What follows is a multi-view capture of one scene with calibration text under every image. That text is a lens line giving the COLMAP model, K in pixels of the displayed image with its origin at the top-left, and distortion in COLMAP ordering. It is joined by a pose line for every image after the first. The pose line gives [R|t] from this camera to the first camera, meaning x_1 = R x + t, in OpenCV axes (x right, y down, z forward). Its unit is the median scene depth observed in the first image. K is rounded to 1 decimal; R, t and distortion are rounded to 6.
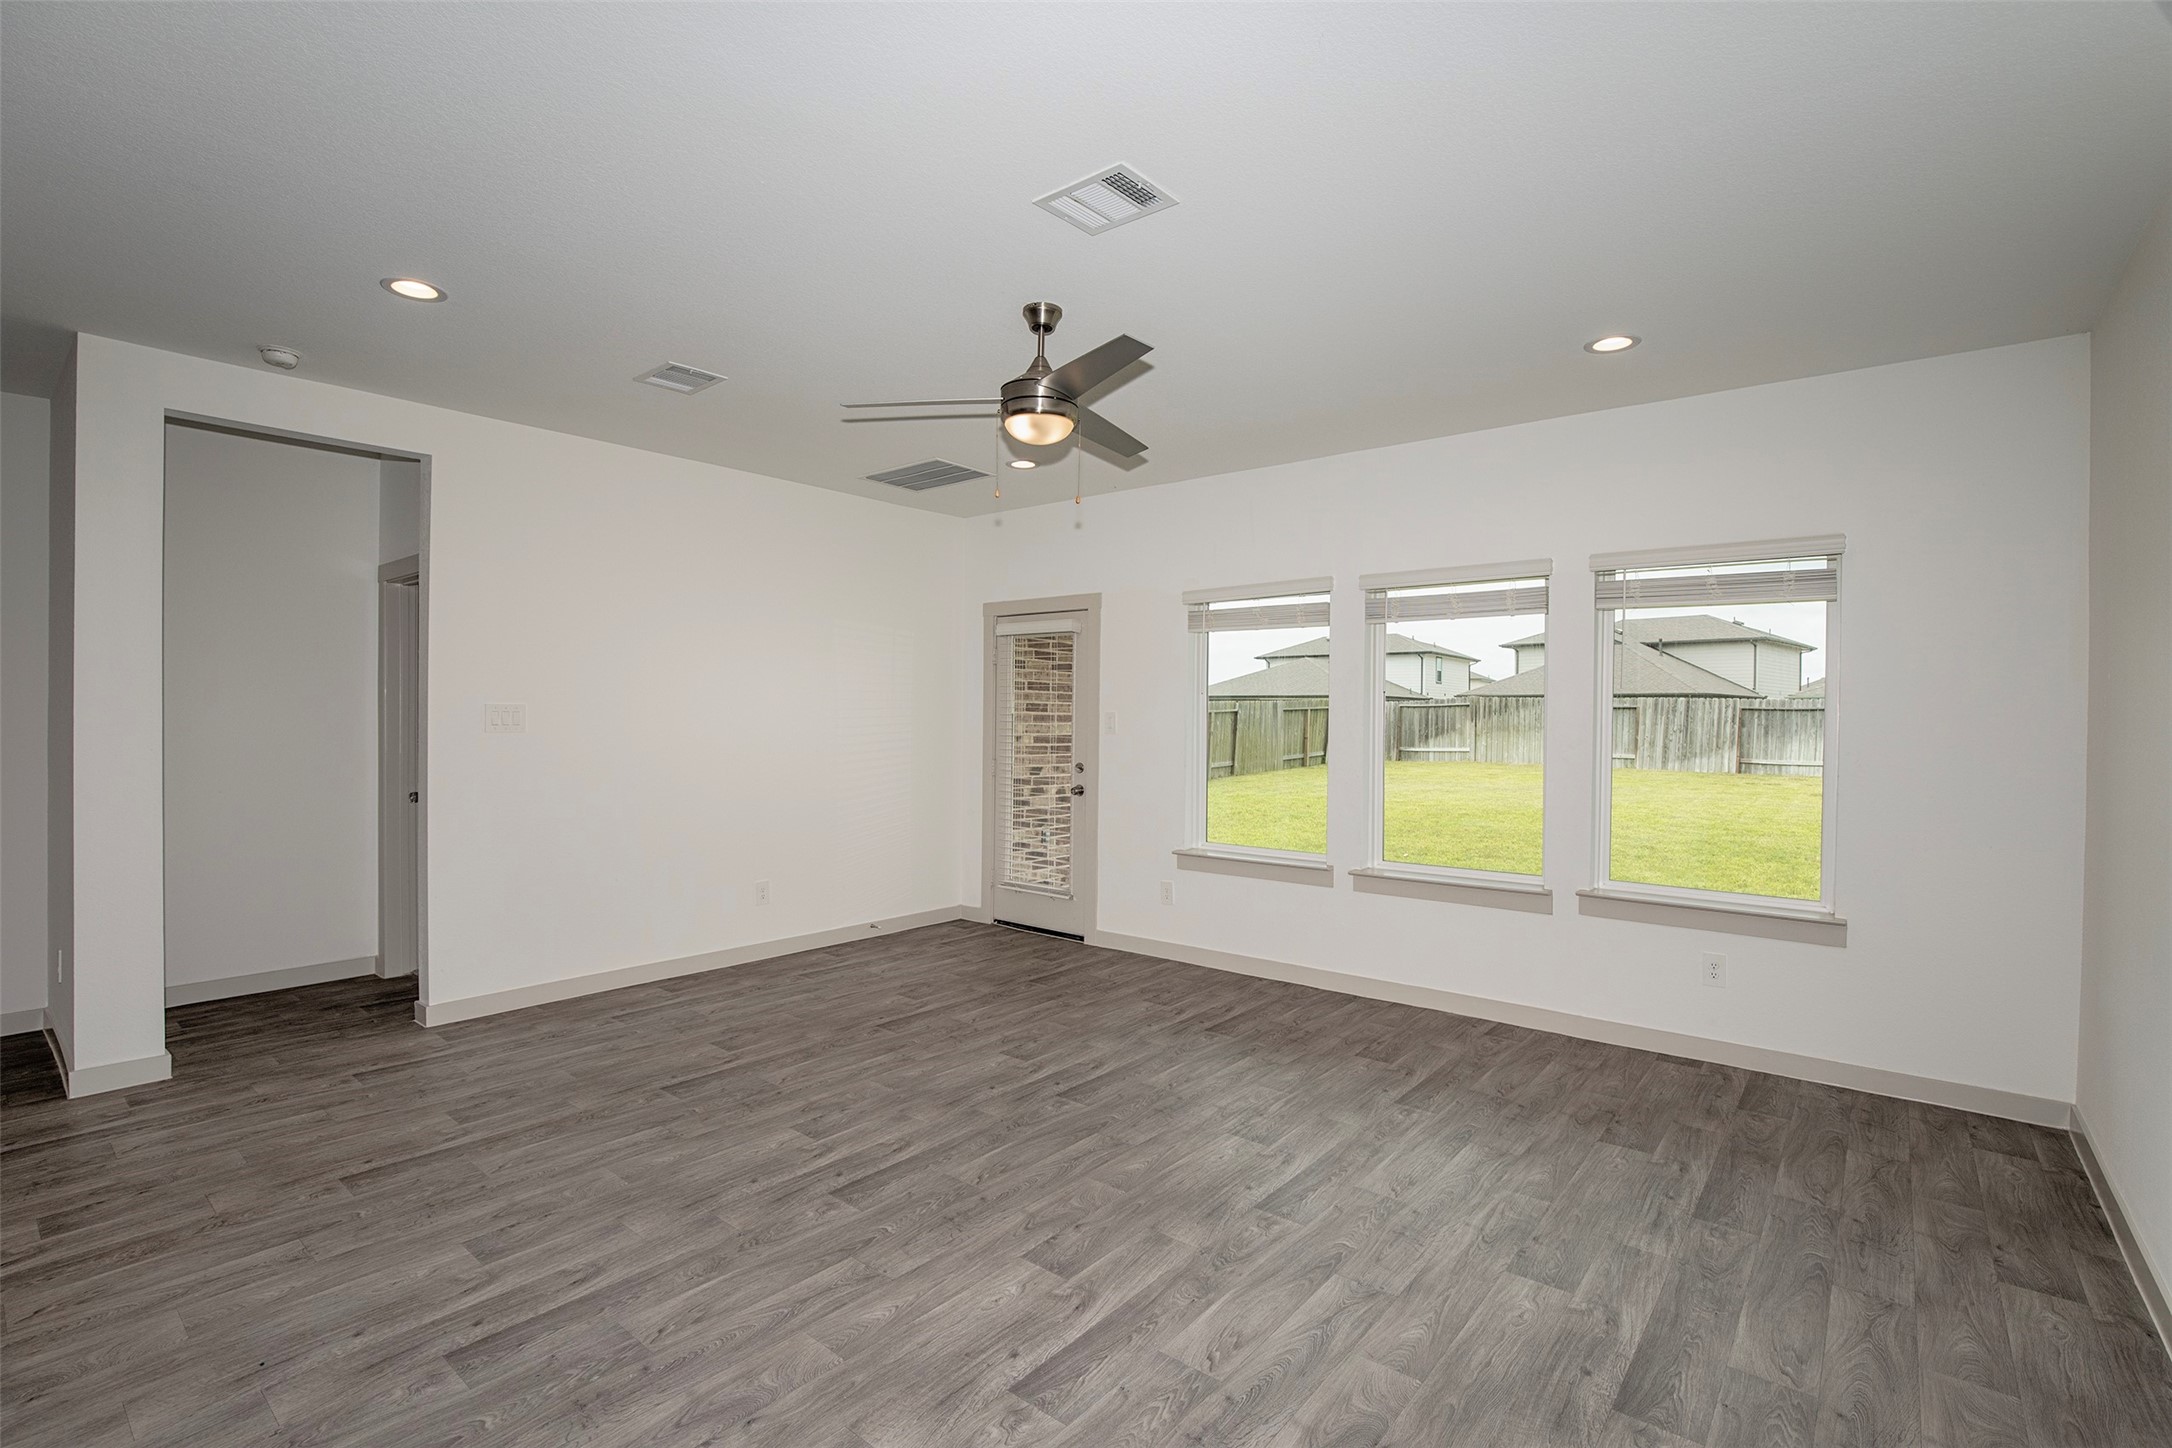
lens RADIAL K [[995.6, 0, 1107.5], [0, 995.6, 728.2], [0, 0, 1]] dist [-0.027926, 0.003800]
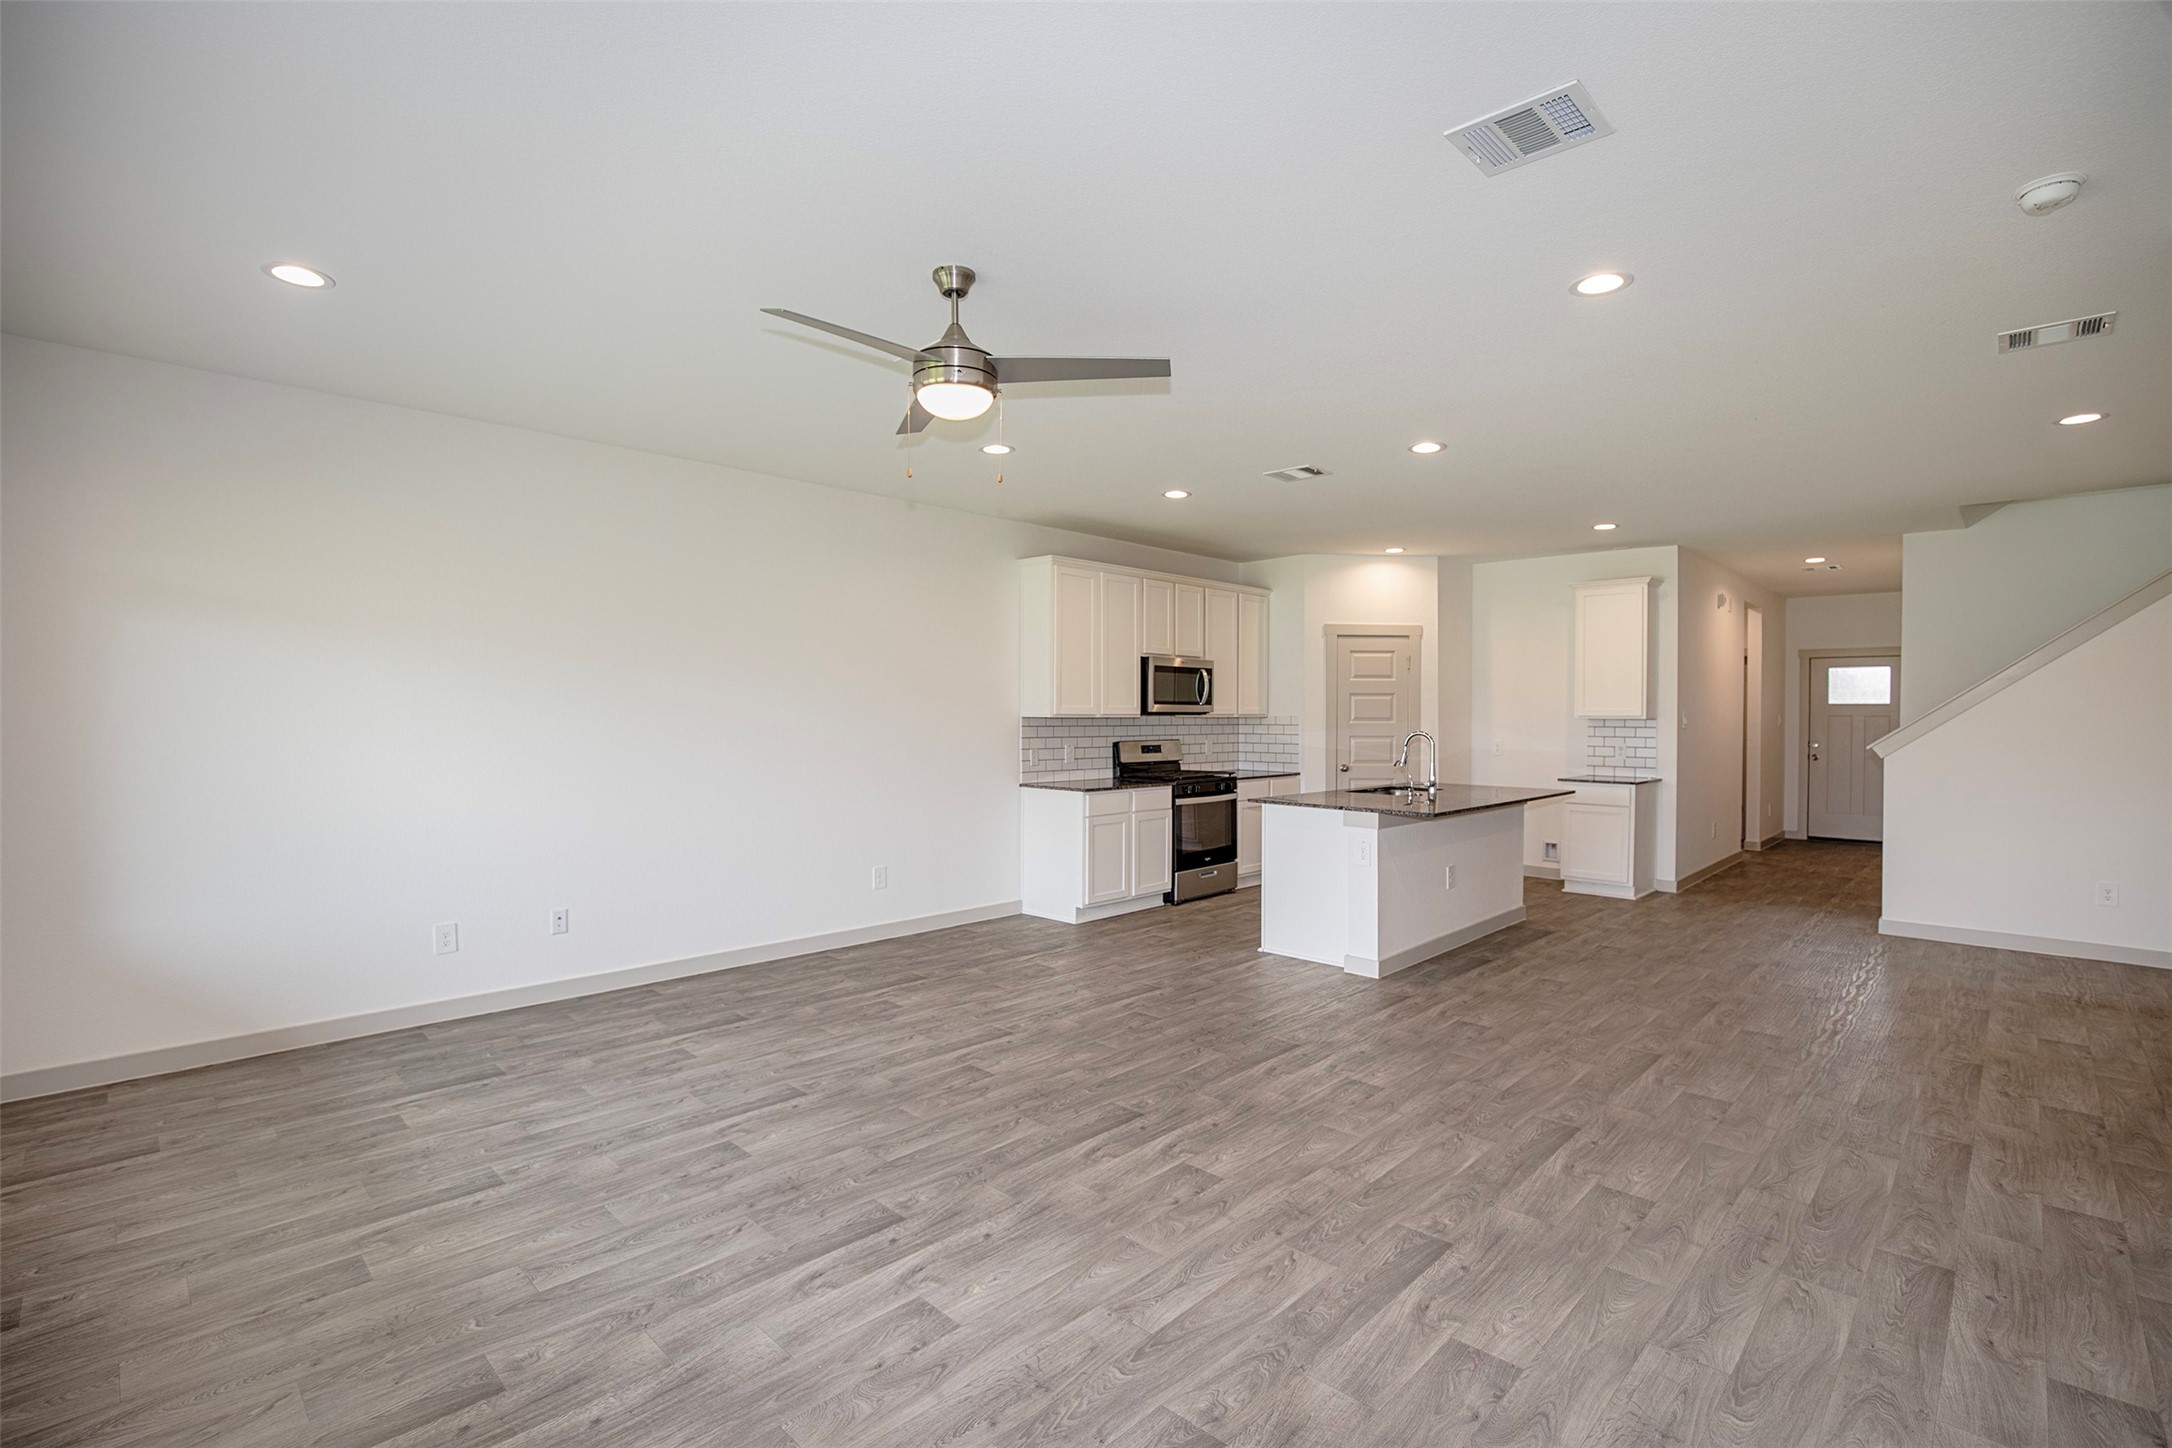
lens RADIAL K [[995.6, 0, 1105.8], [0, 995.6, 732.6], [0, 0, 1]] dist [-0.027926, 0.003800]
pose [[-0.996326, -0.013337, 0.084600, -0.129416], [-0.010743, 0.999460, 0.031048, -0.010700], [-0.084969, 0.030025, -0.995931, 0.853031]]
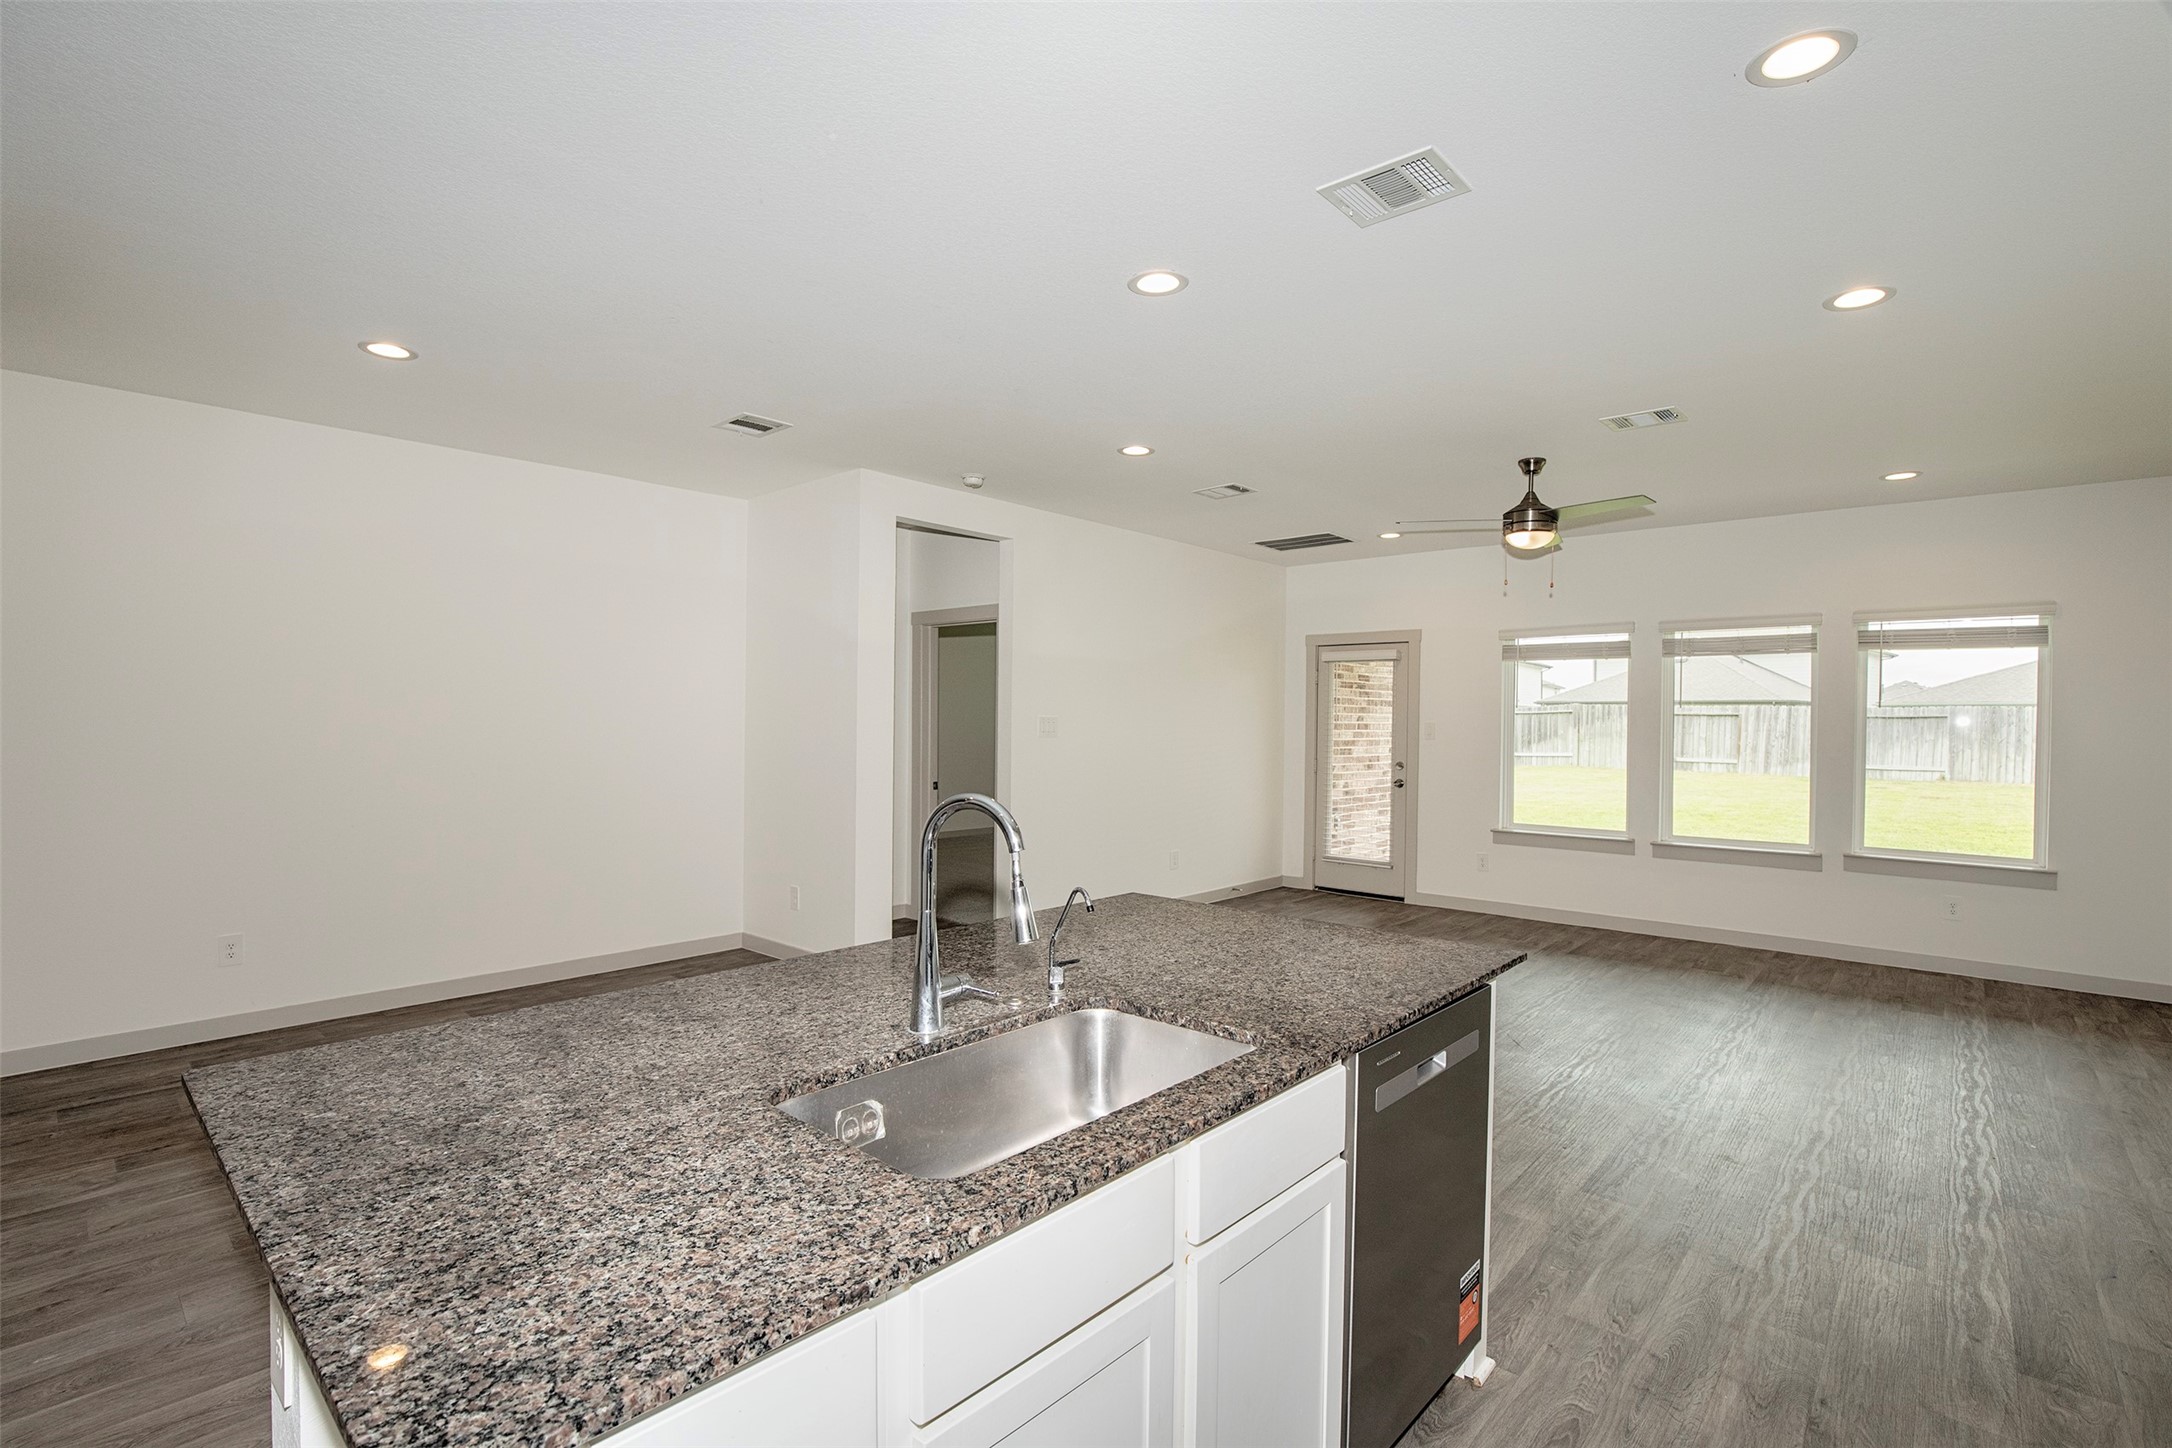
lens RADIAL K [[995.6, 0, 1112.4], [0, 995.6, 723.2], [0, 0, 1]] dist [-0.027926, 0.003800]
pose [[0.999198, 0.002848, -0.039935, -0.288102], [-0.003203, 0.999956, -0.008831, -0.001983], [0.039908, 0.008952, 0.999163, -0.241931]]
